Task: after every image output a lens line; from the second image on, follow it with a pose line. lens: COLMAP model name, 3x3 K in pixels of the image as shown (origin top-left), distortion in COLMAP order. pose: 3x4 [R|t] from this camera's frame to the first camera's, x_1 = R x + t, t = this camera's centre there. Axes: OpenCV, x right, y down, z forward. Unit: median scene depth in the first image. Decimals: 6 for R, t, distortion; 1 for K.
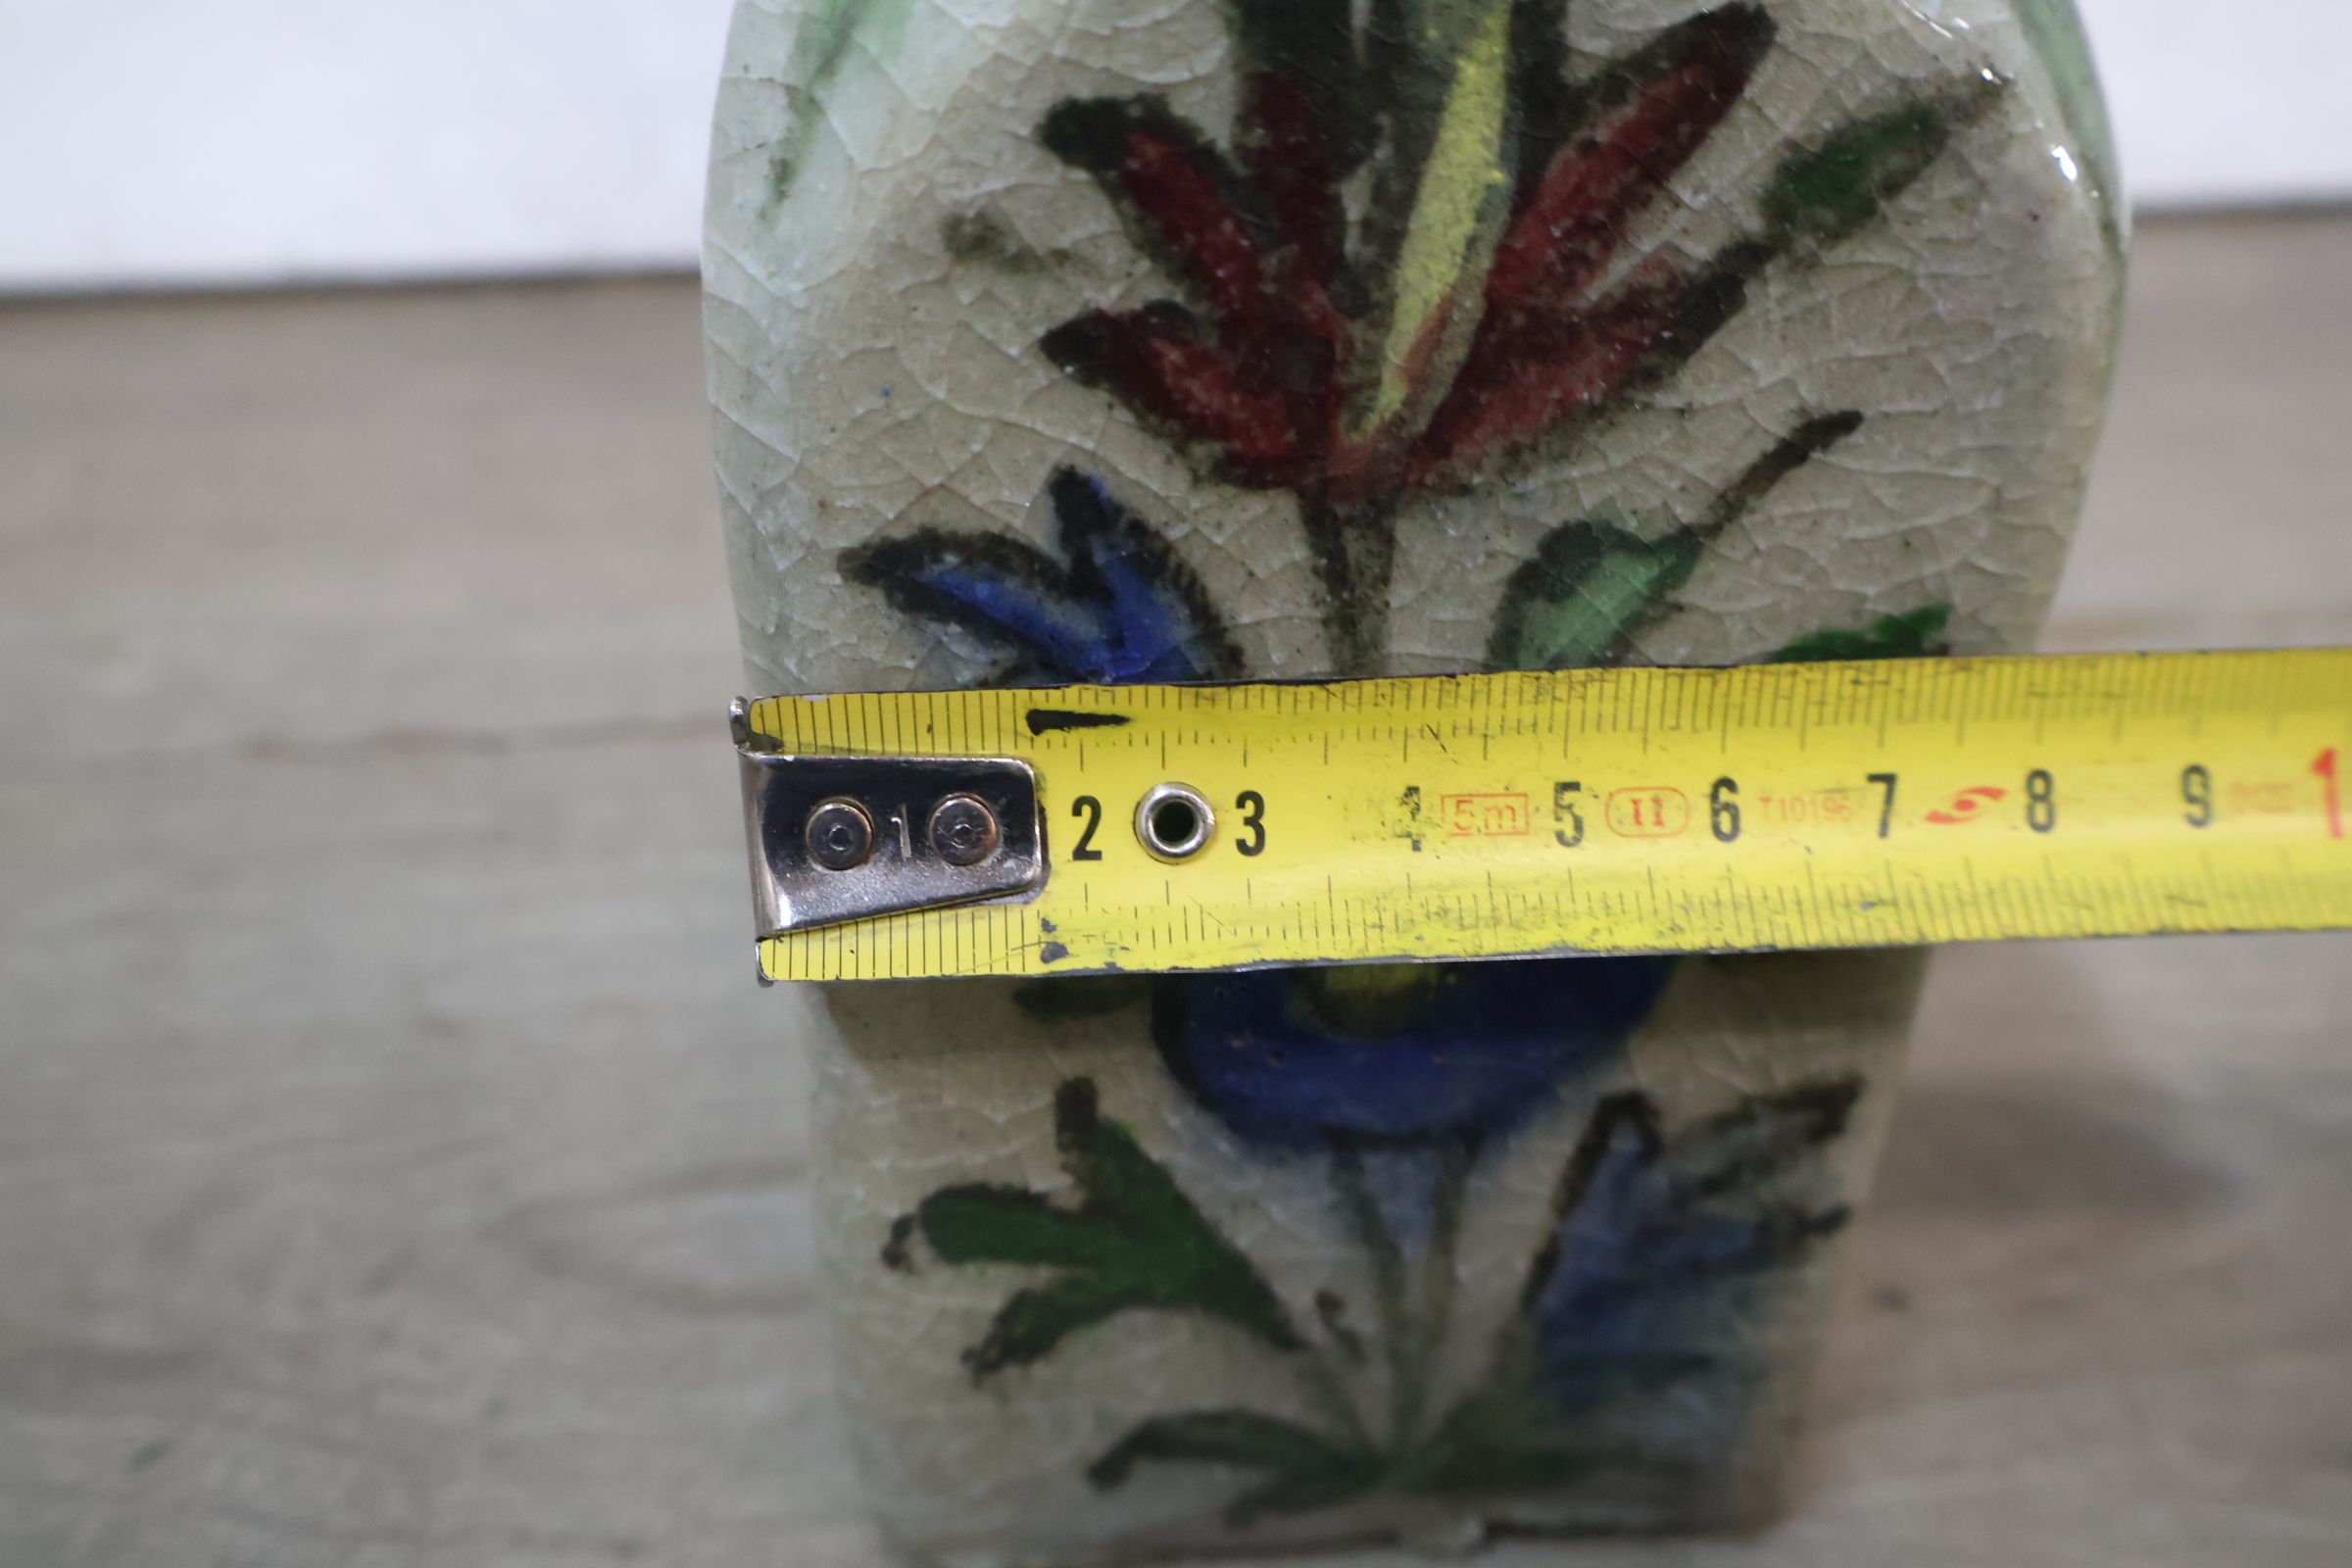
lens RADIAL K [[2211.2, 0, 1176.7], [0, 2211.2, 772.3], [0, 0, 1]] dist [0.010672, 0.003616]
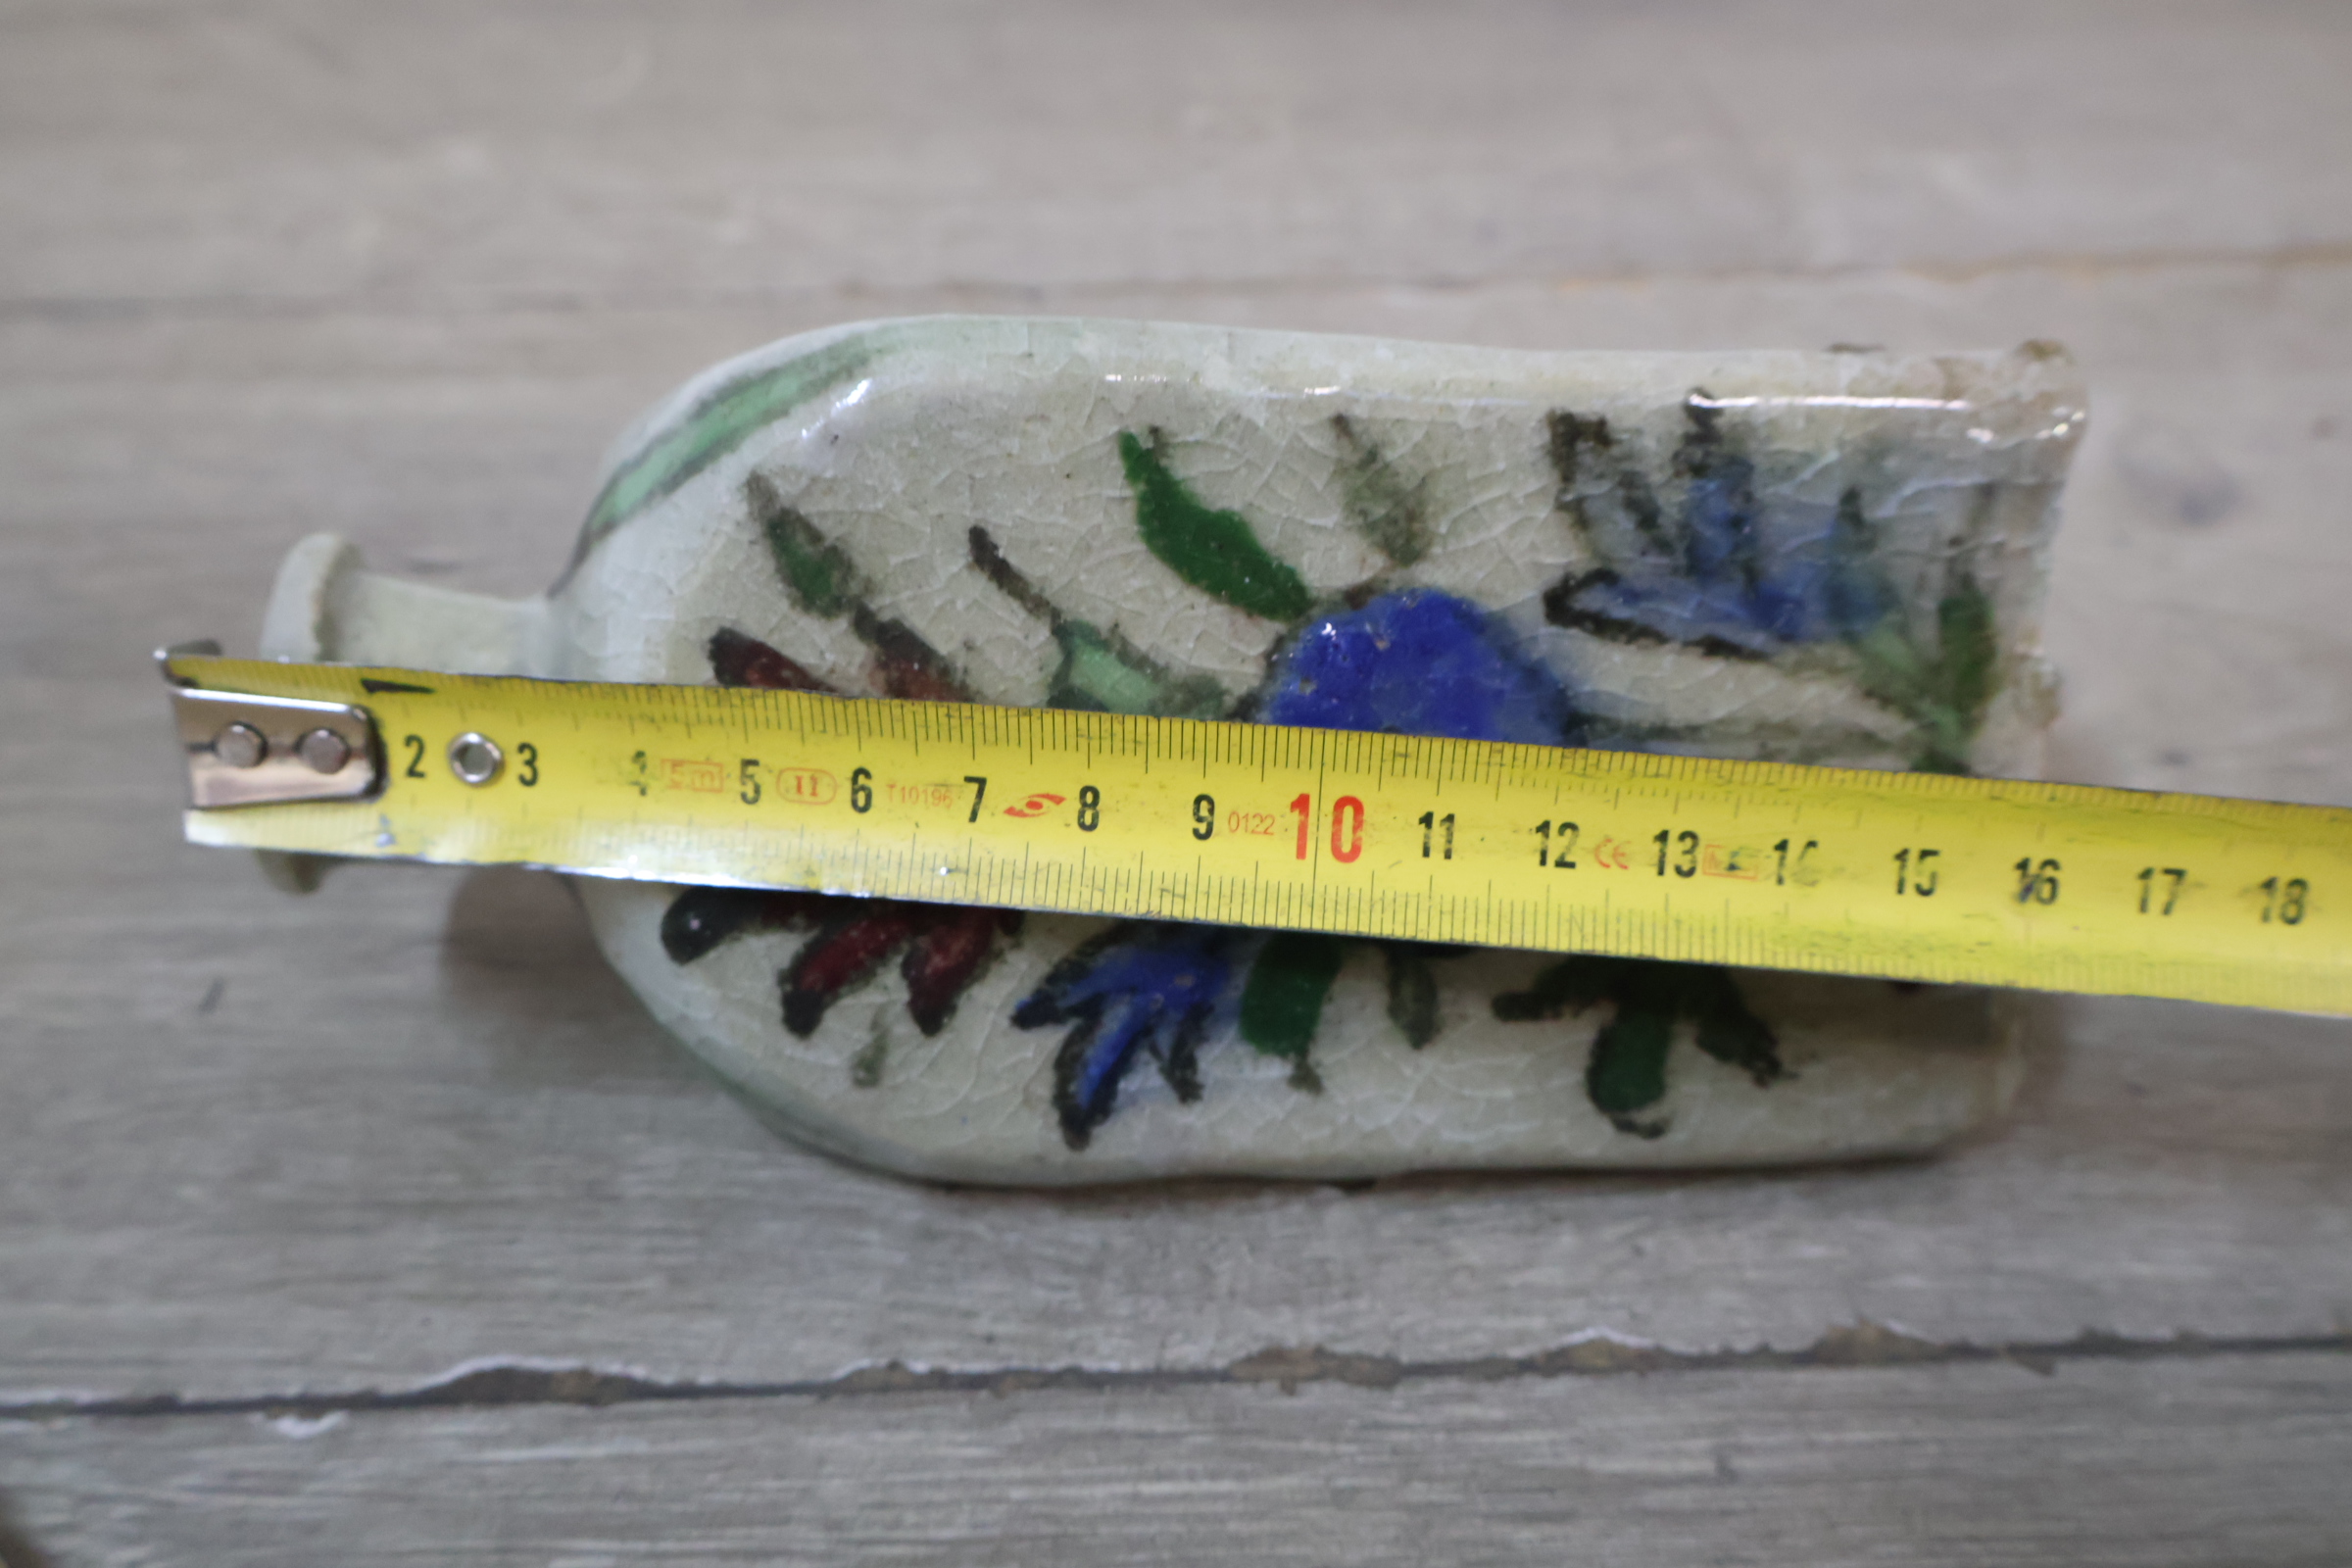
lens RADIAL K [[2211.2, 0, 1176.7], [0, 2211.2, 772.3], [0, 0, 1]] dist [0.010672, 0.003616]
pose [[-0.004789, -0.946542, -0.322545, 0.623797], [0.885075, 0.146112, -0.441920, 0.637696], [0.465424, -0.287593, 0.837061, -0.236304]]
